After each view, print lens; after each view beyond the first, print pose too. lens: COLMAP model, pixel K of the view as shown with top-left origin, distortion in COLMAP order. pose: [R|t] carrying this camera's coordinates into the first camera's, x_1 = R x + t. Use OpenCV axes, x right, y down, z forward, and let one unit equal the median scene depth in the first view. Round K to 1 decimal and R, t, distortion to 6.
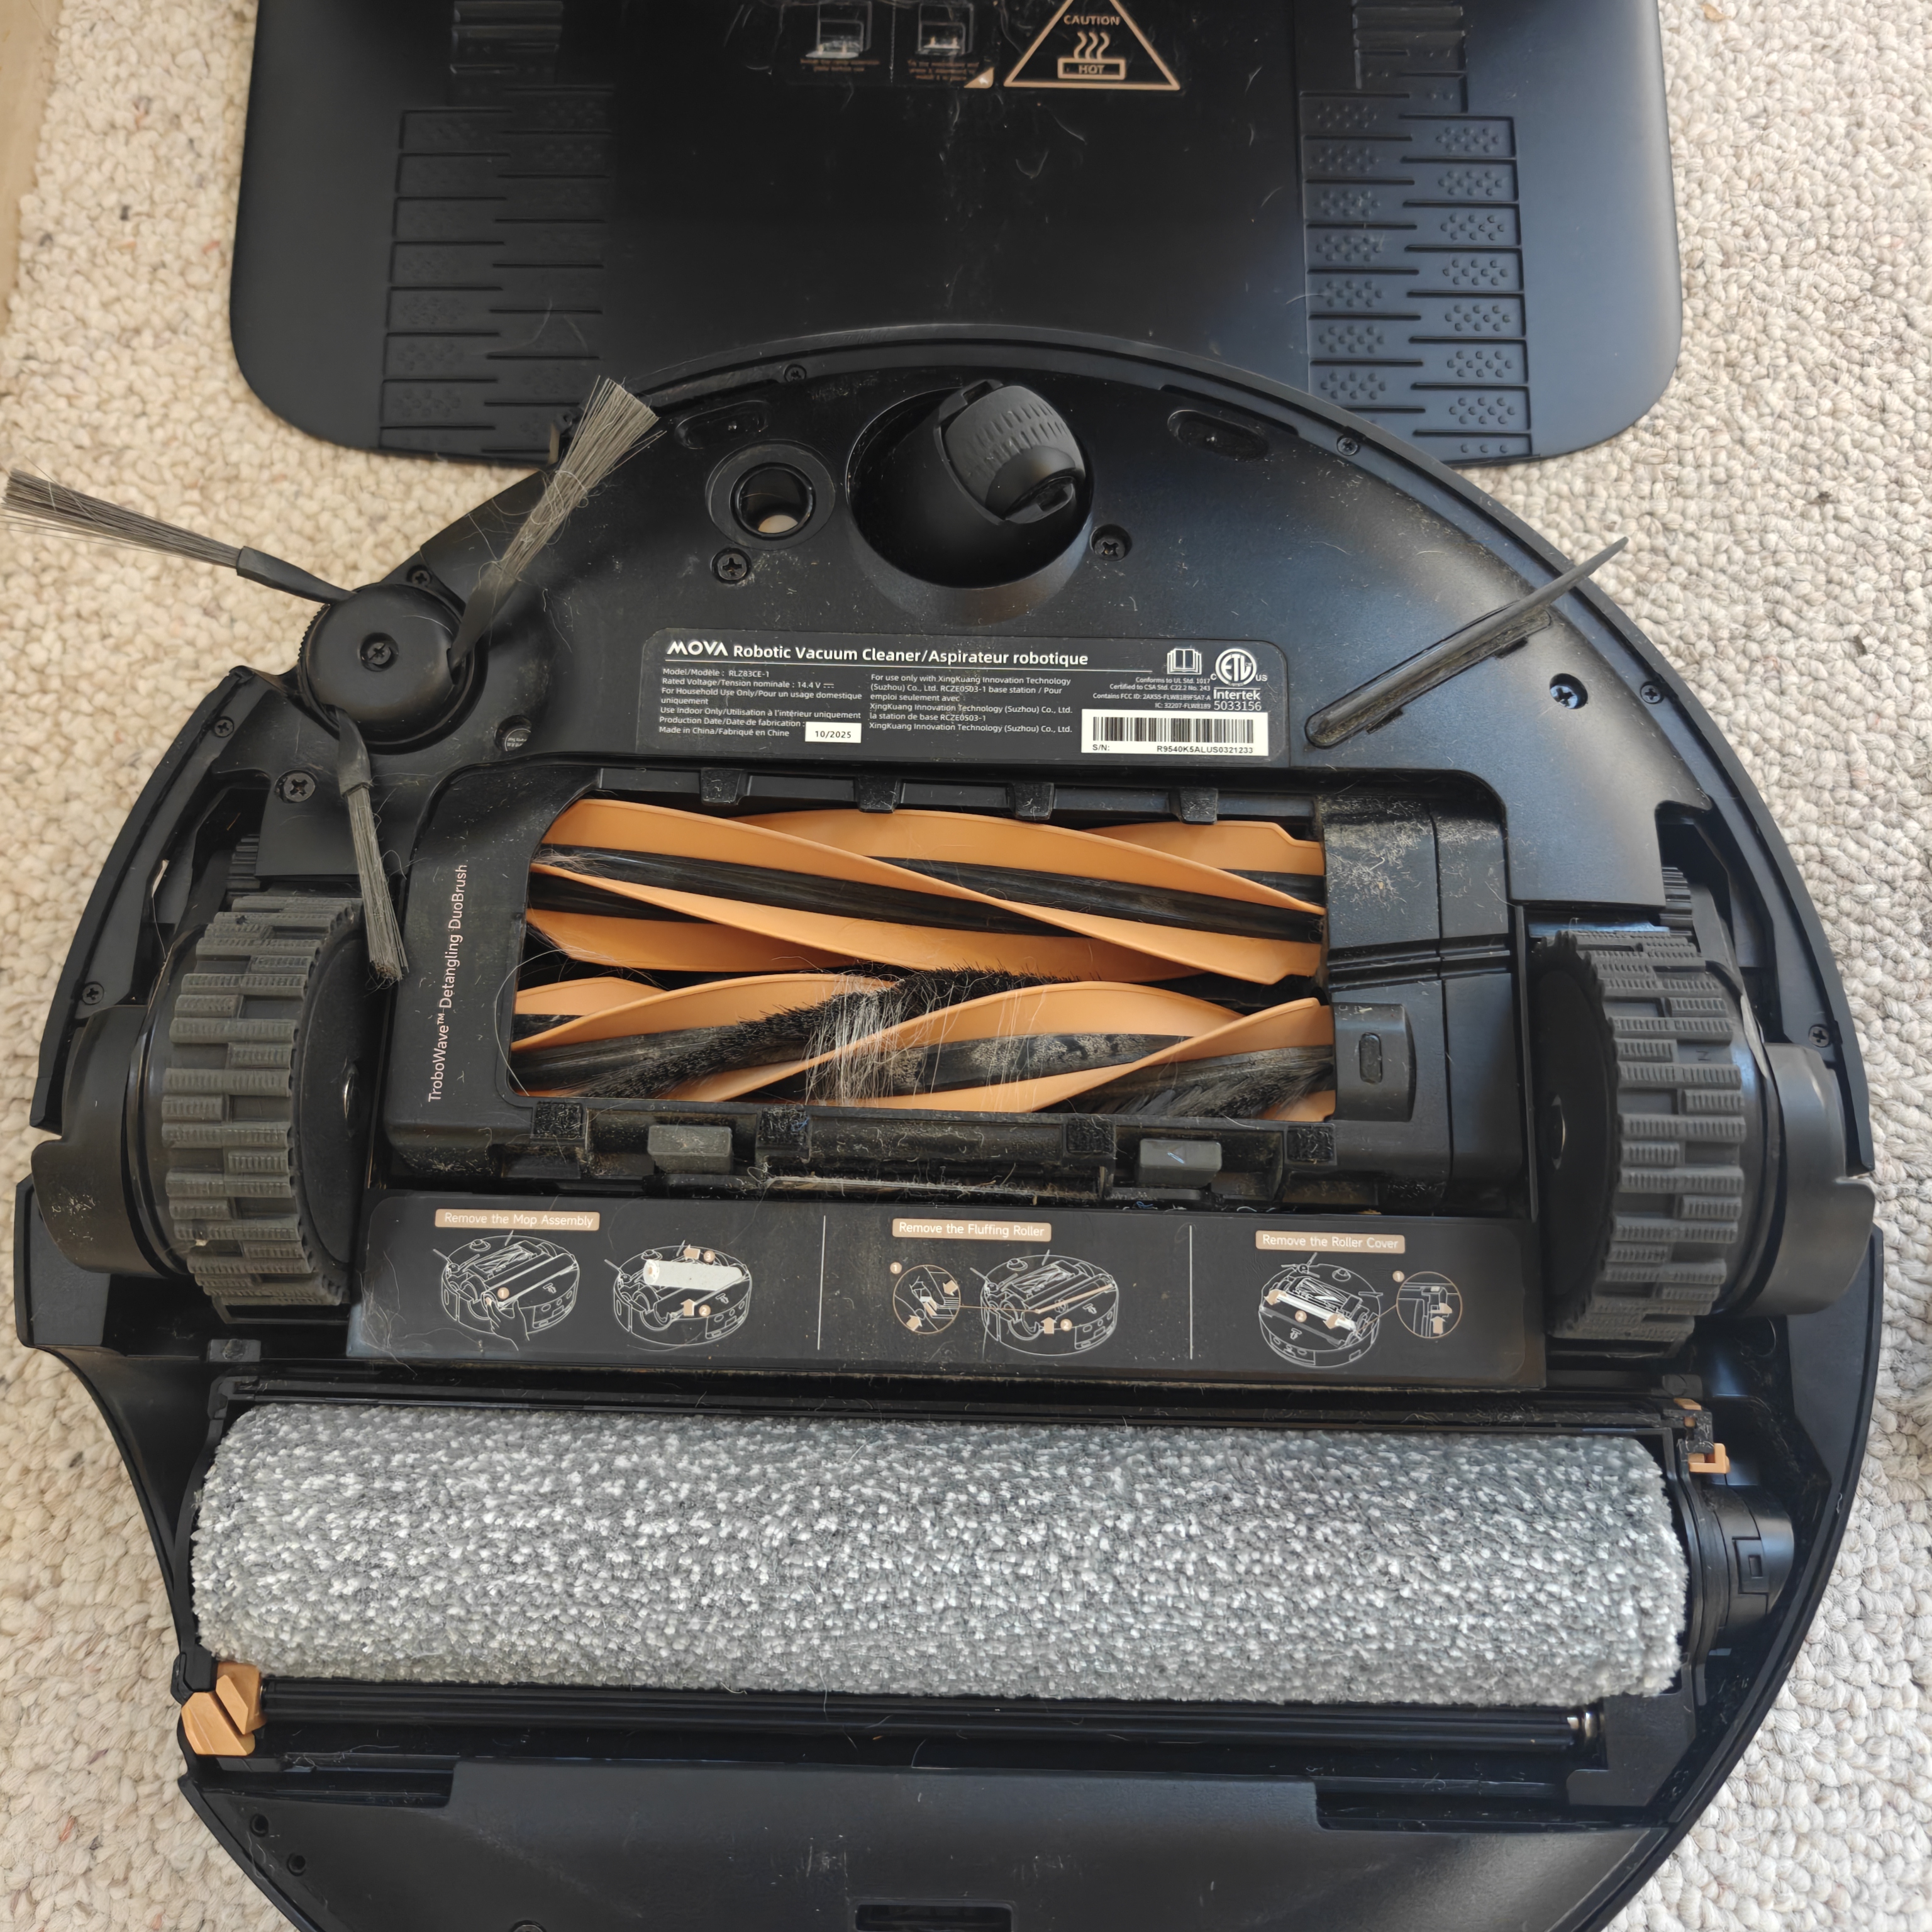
lens RADIAL K [[1748.3, 0, 952.6], [0, 1748.3, 954.5], [0, 0, 1]] dist [0.003069, 0.008864]
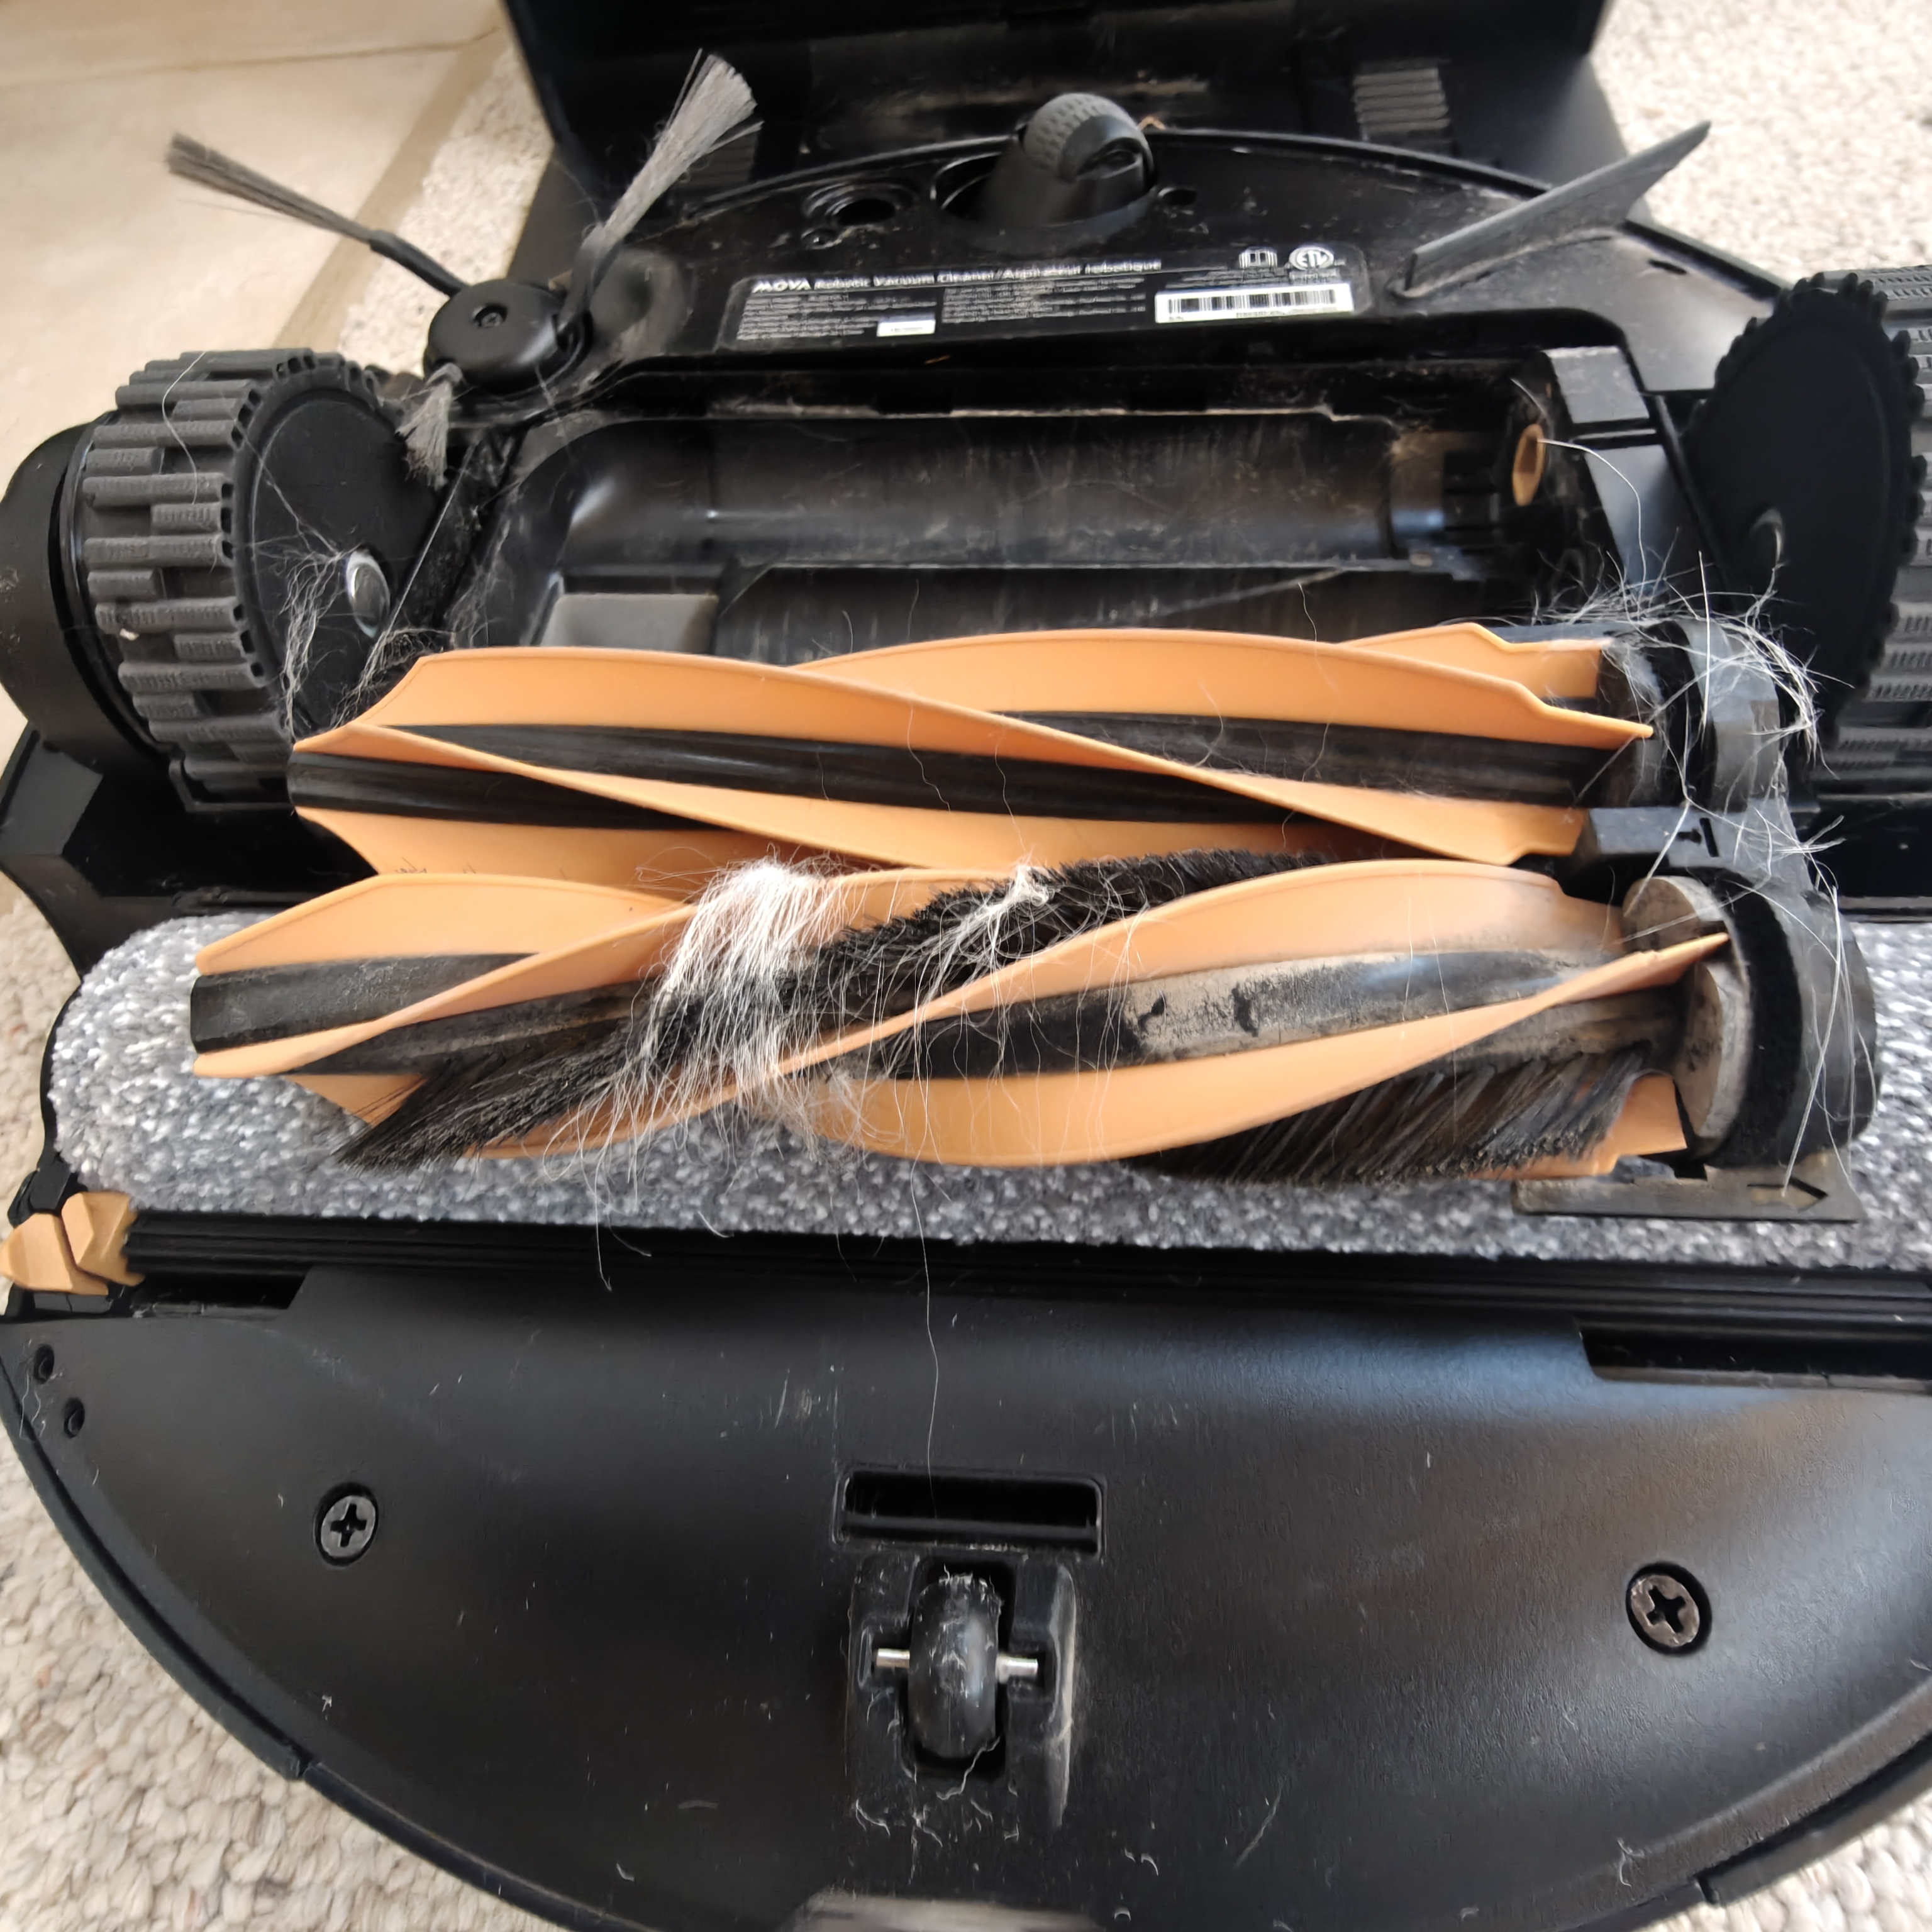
lens RADIAL K [[1154.7, 0, 963.9], [0, 1154.7, 964.9], [0, 0, 1]] dist [-0.002085, 0.007341]
pose [[0.995307, -0.011635, -0.096064, 0.019470], [-0.015951, 0.959436, -0.281474, 0.331655], [0.095442, 0.281686, 0.954748, 0.380752]]
